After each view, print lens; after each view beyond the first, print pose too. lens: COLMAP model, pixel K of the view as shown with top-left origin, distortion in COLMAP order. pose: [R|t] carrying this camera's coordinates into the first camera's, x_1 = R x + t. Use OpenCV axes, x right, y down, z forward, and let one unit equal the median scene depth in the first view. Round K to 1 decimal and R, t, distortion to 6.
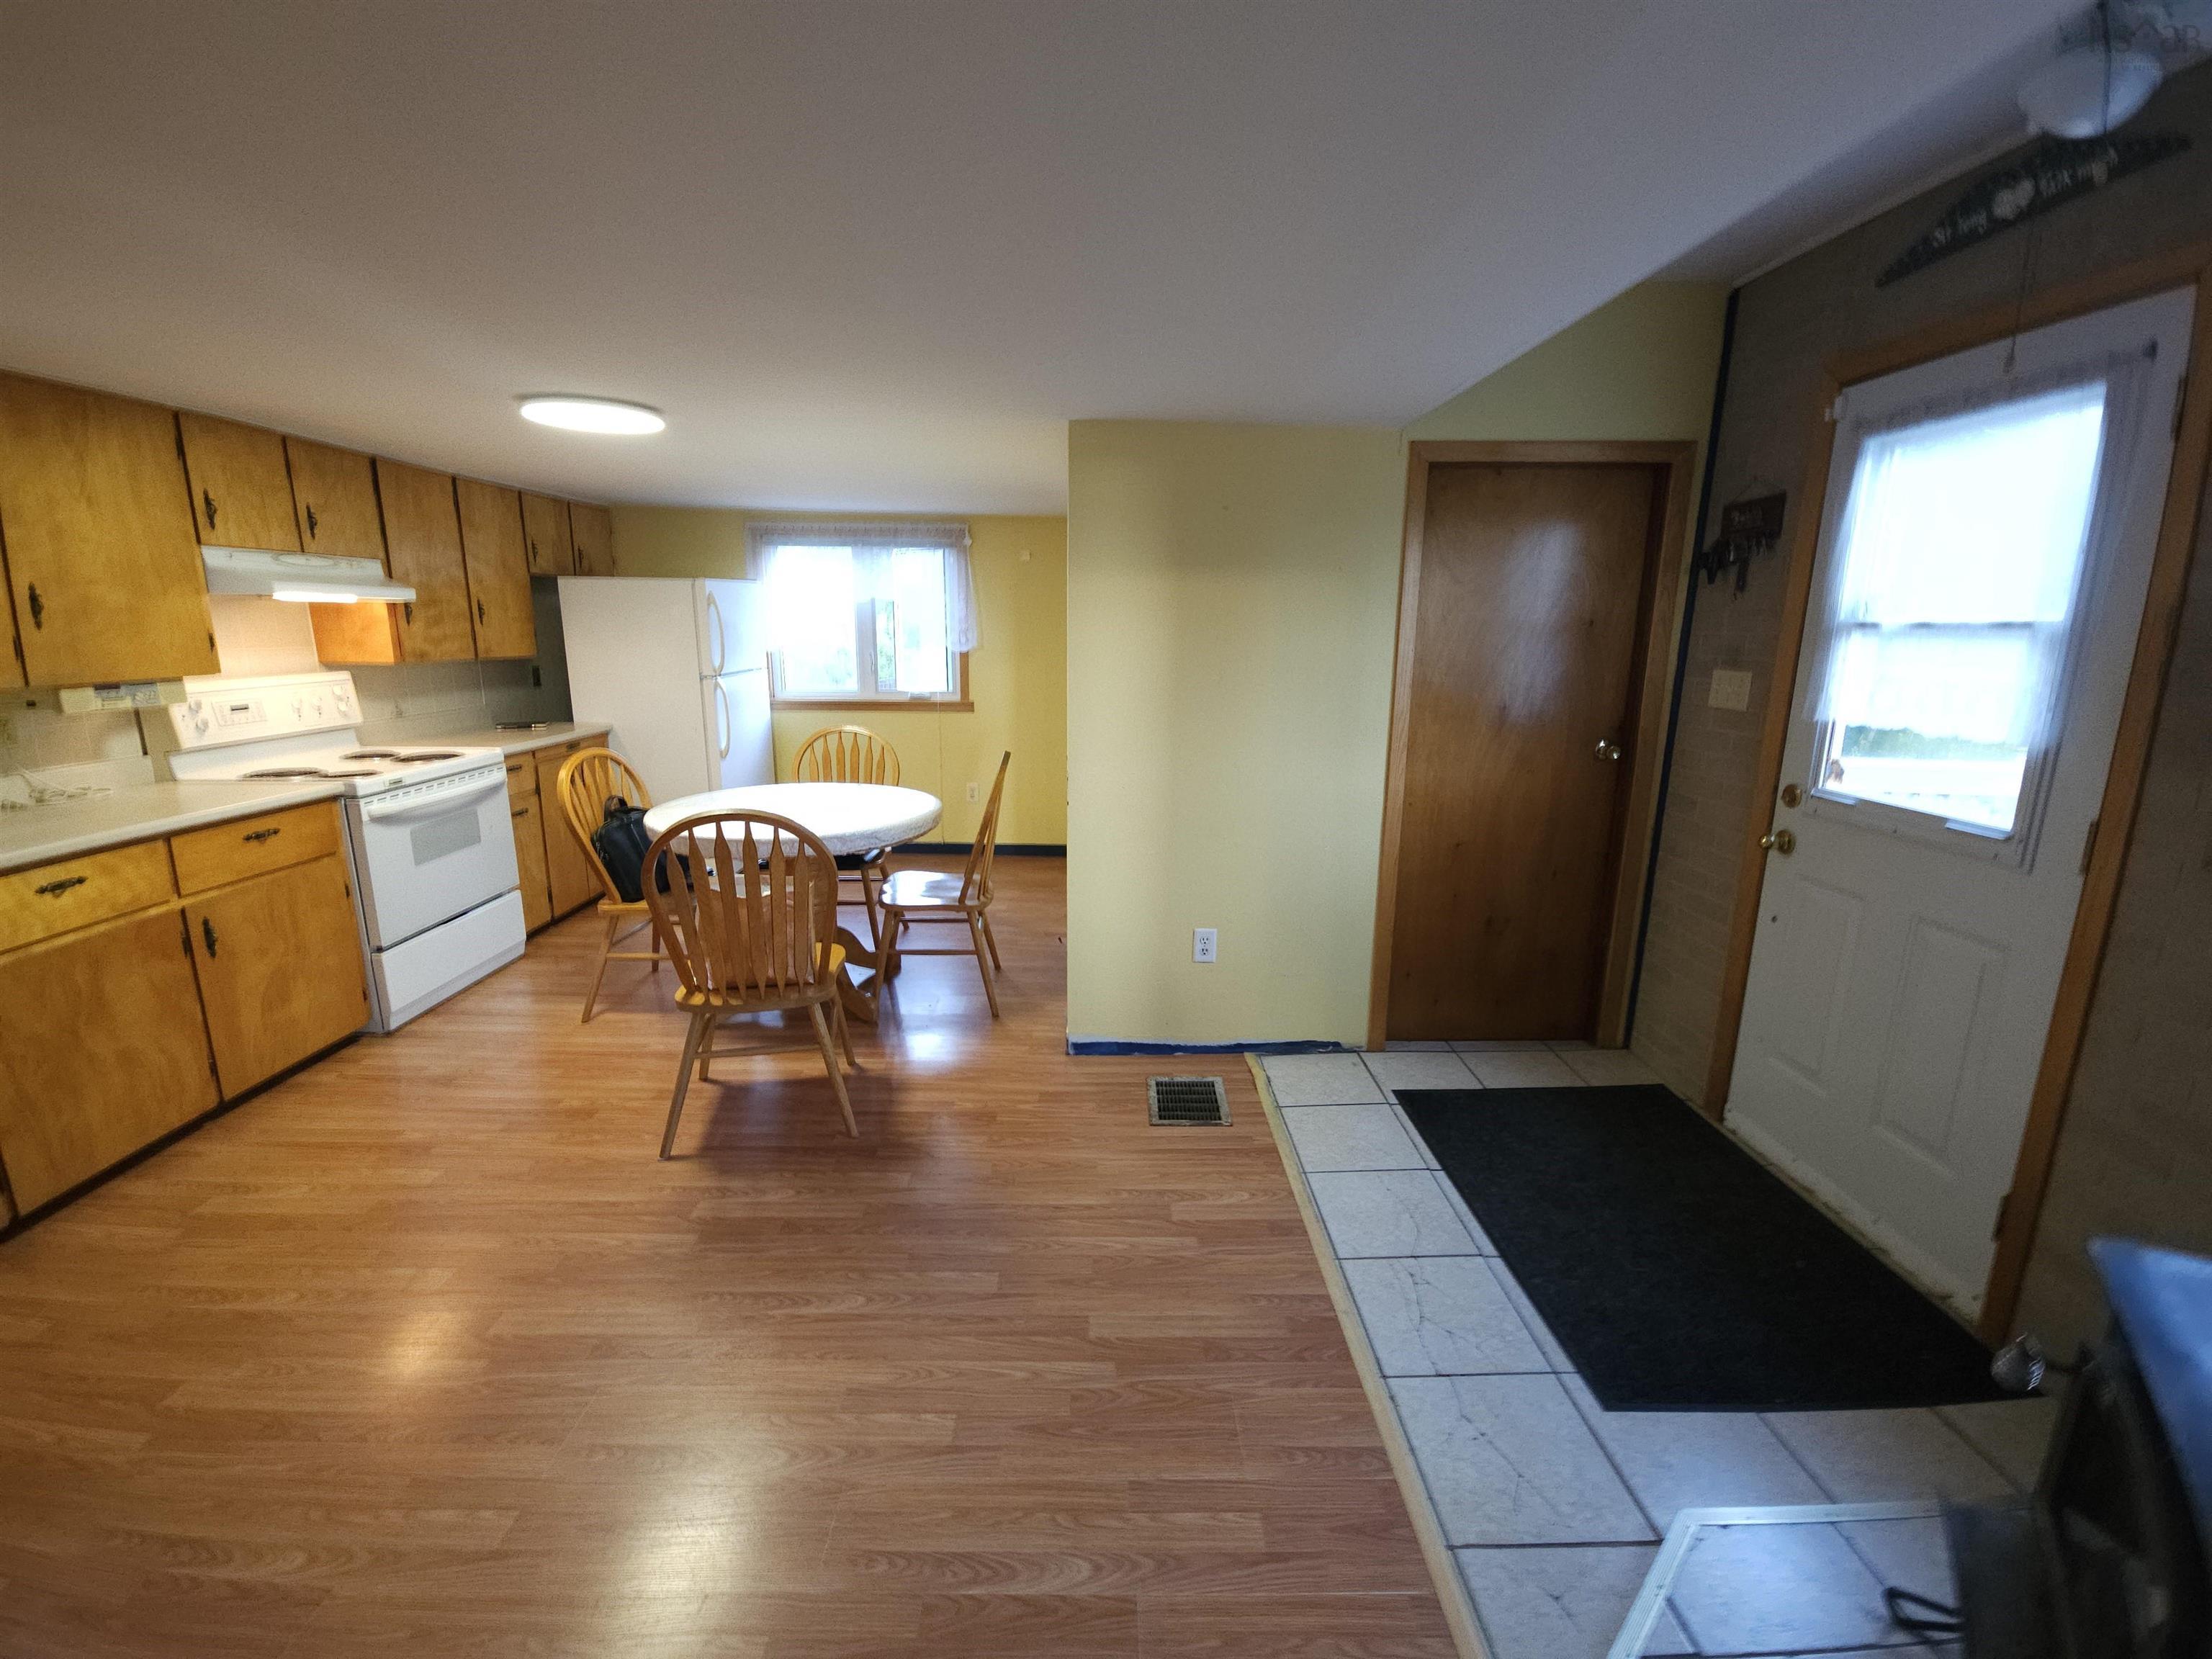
lens RADIAL K [[895.0, 0, 1108.6], [0, 895.0, 813.6], [0, 0, 1]] dist [0.007625, -0.000299]
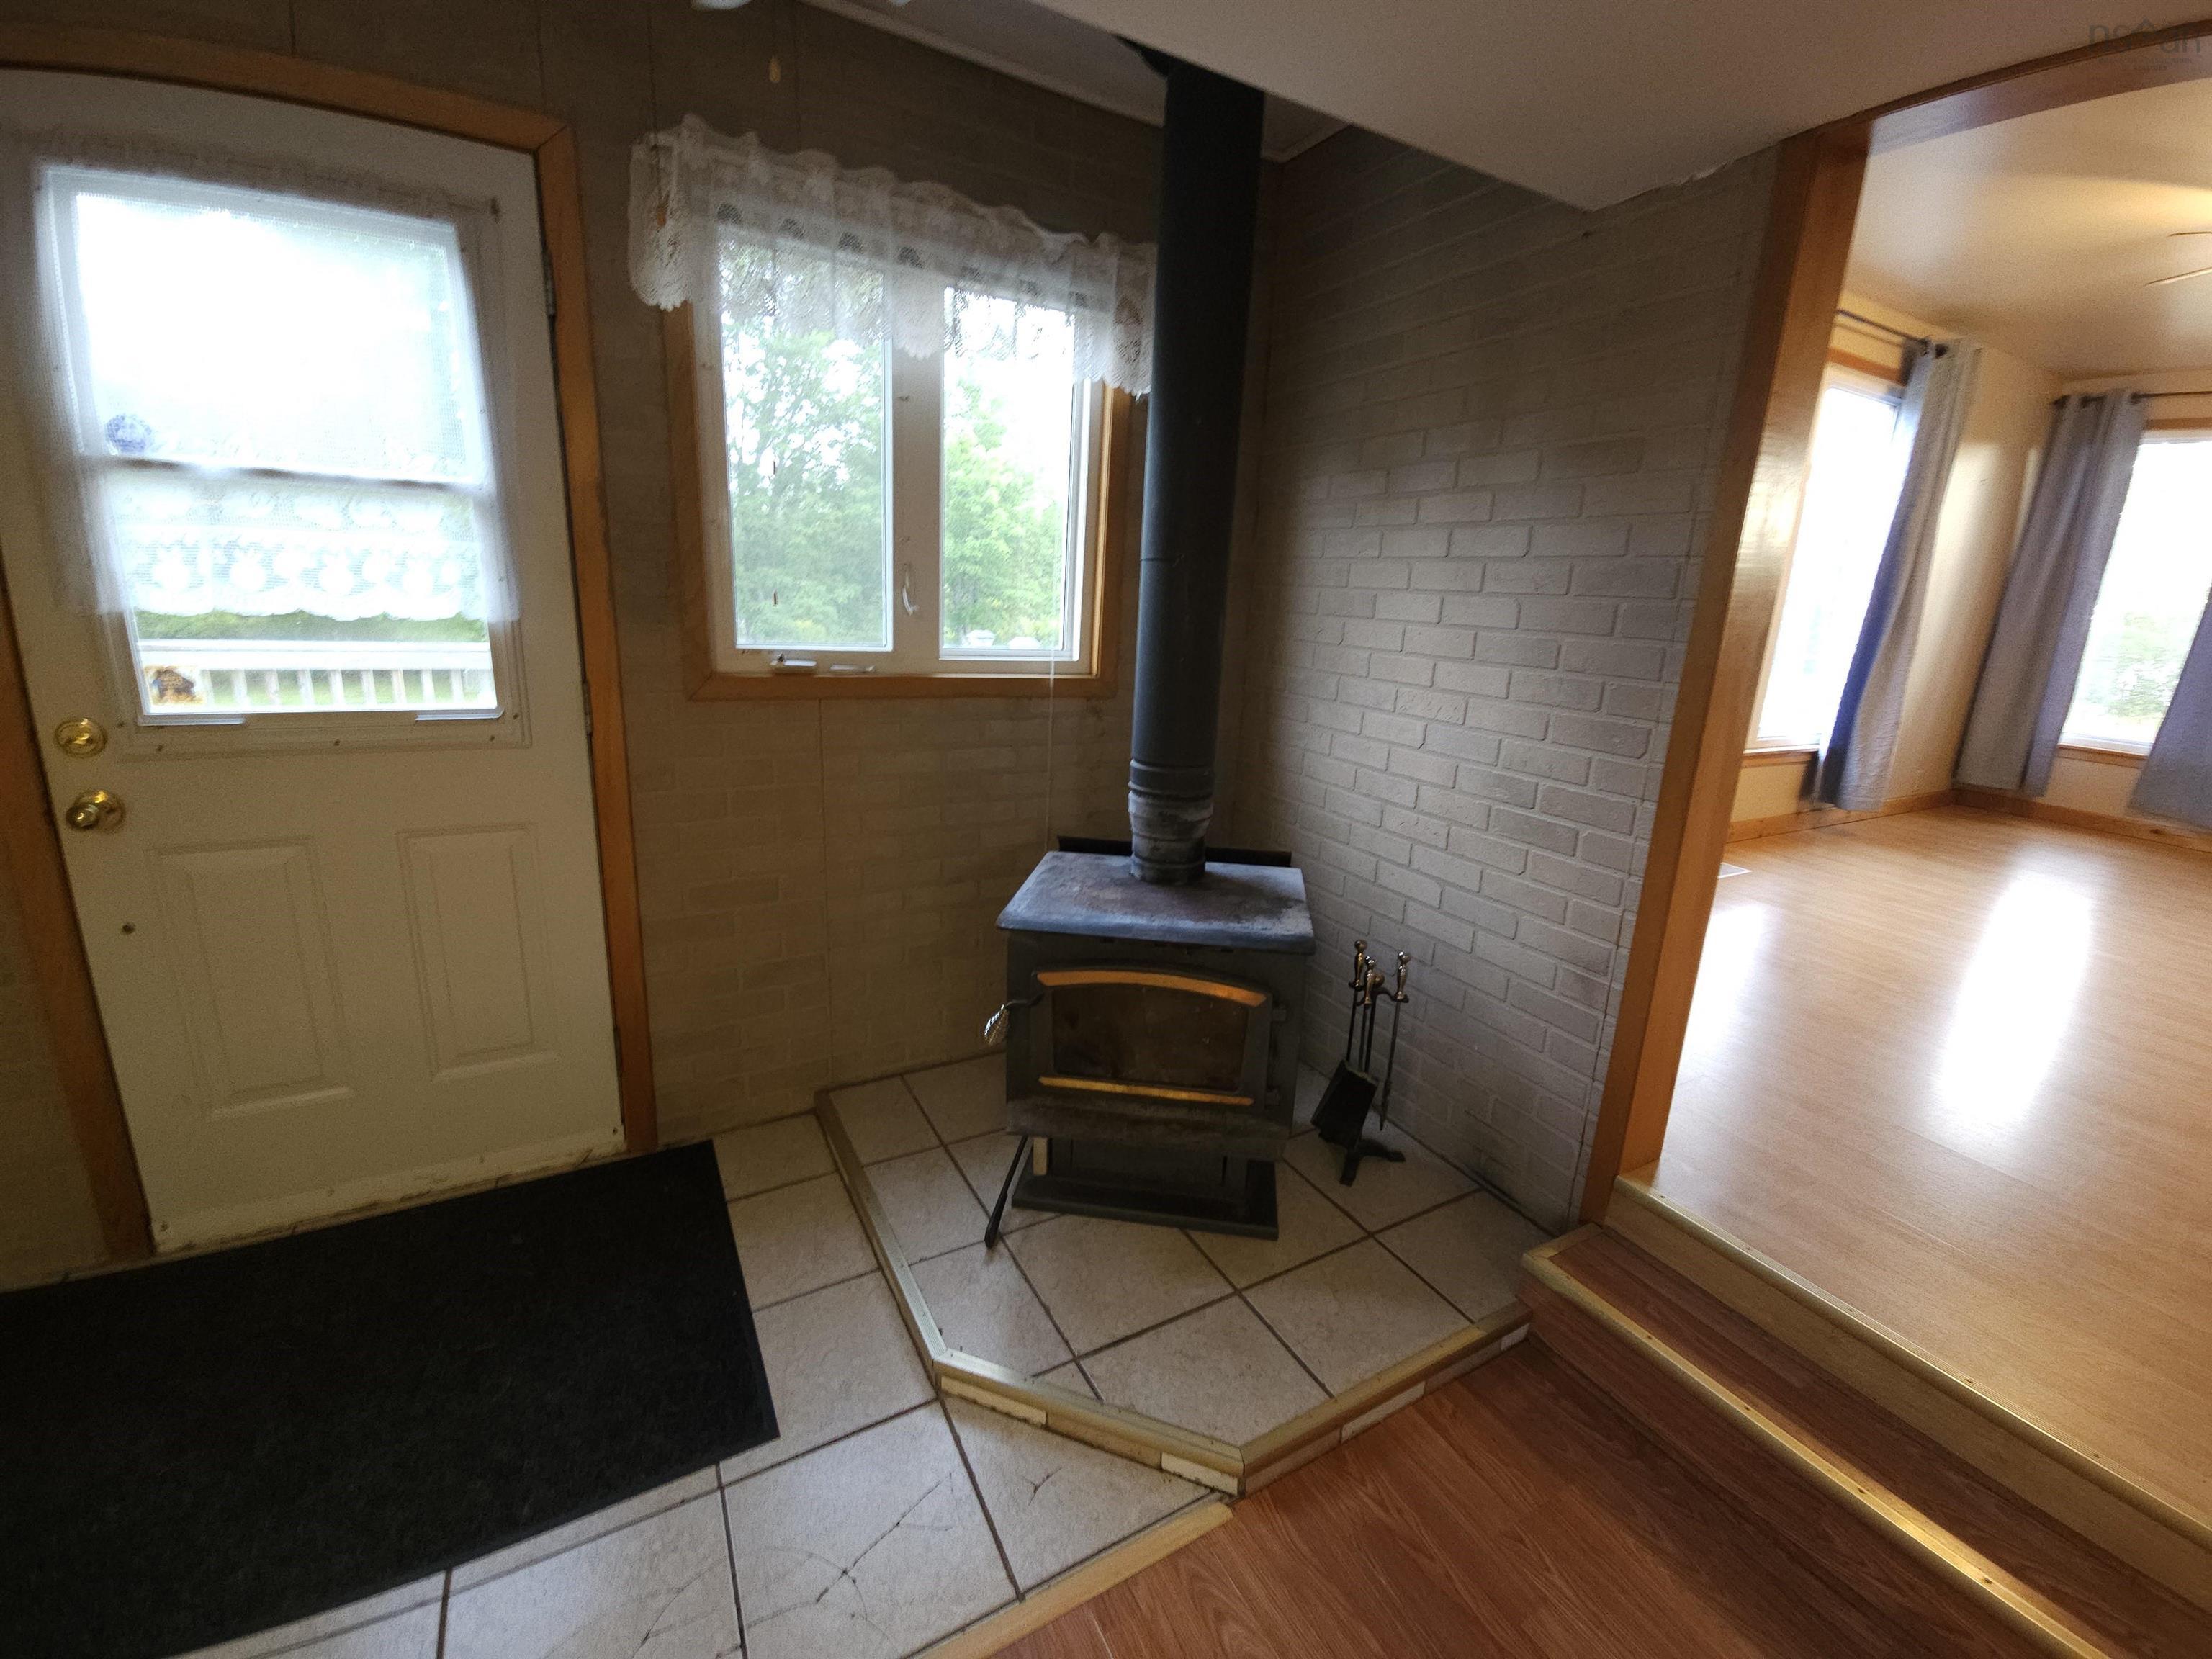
lens RADIAL K [[903.9, 0, 1106.0], [0, 903.9, 813.9], [0, 0, 1]] dist [0.014204, -0.011623]
pose [[-0.466337, -0.247803, 0.849190, -0.090161], [0.127948, 0.930974, 0.341932, -0.070350], [-0.875305, 0.268107, -0.402442, 0.477990]]
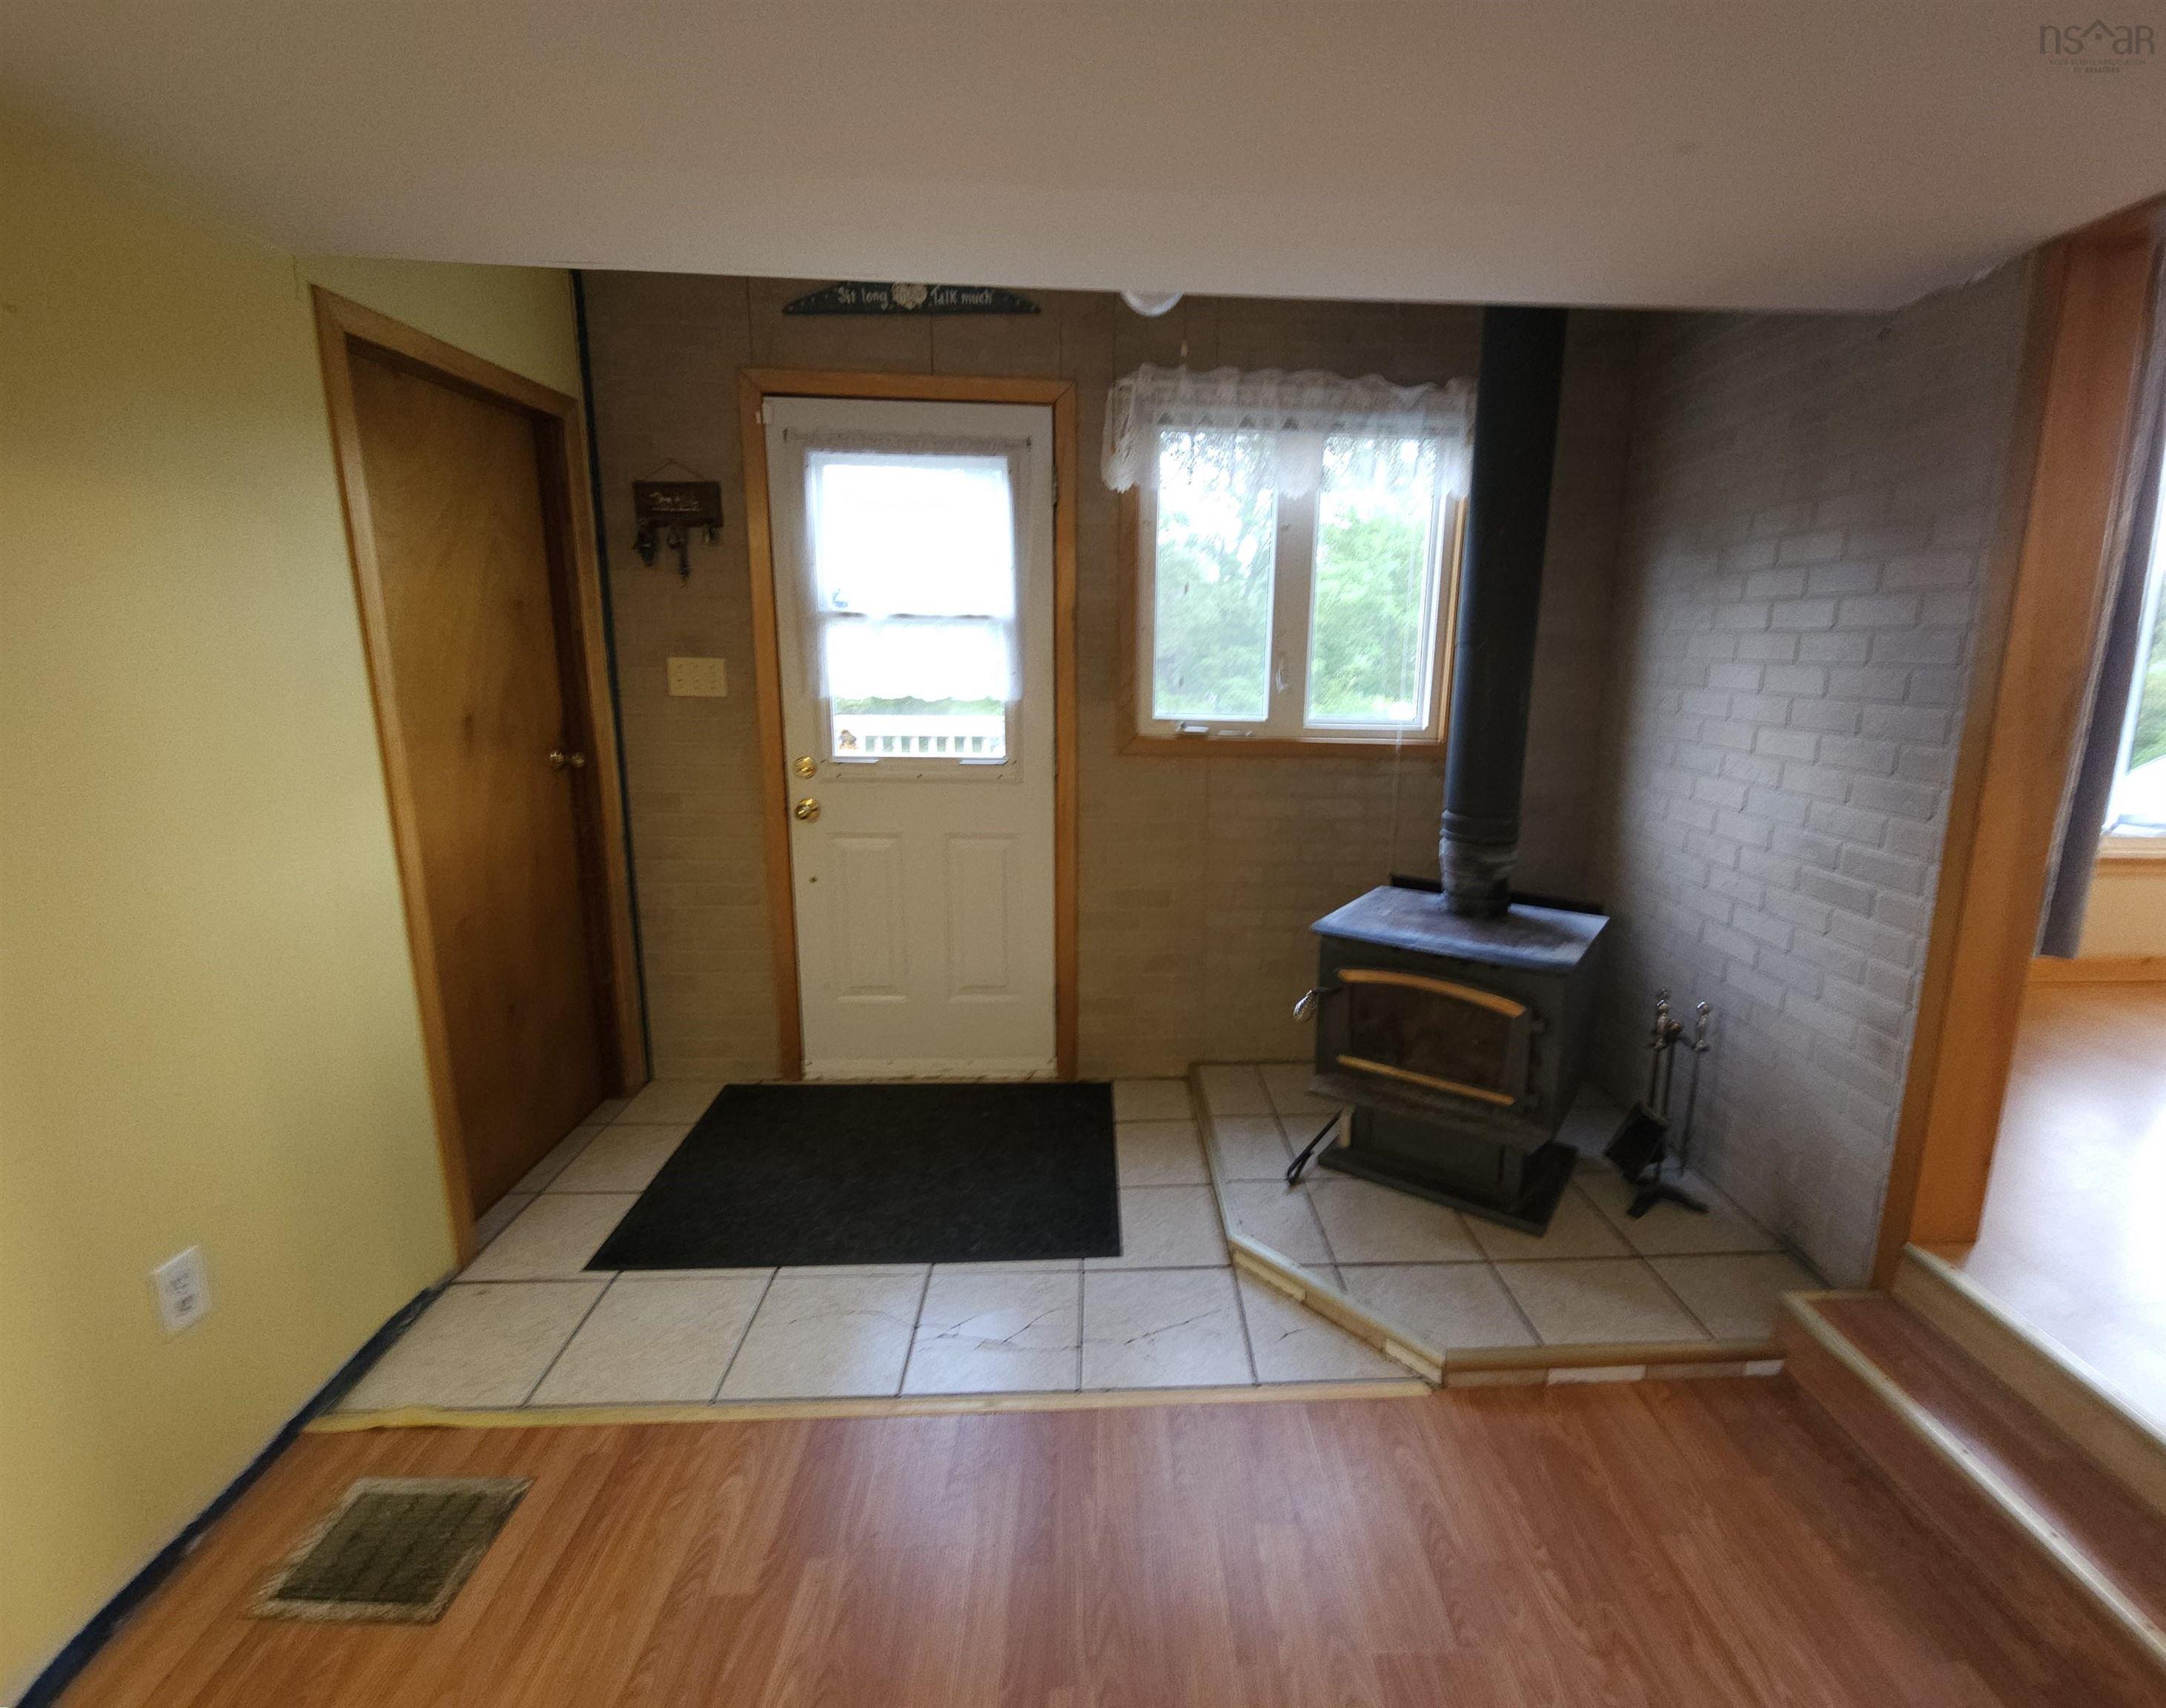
lens RADIAL K [[943.7, 0, 1130.8], [0, 943.7, 845.9], [0, 0, 1]] dist [0.016172, -0.013333]
pose [[-0.019914, -0.218573, 0.975617, -0.305953], [0.190999, 0.957008, 0.218303, -0.079122], [-0.981388, 0.190689, 0.022689, 0.443774]]
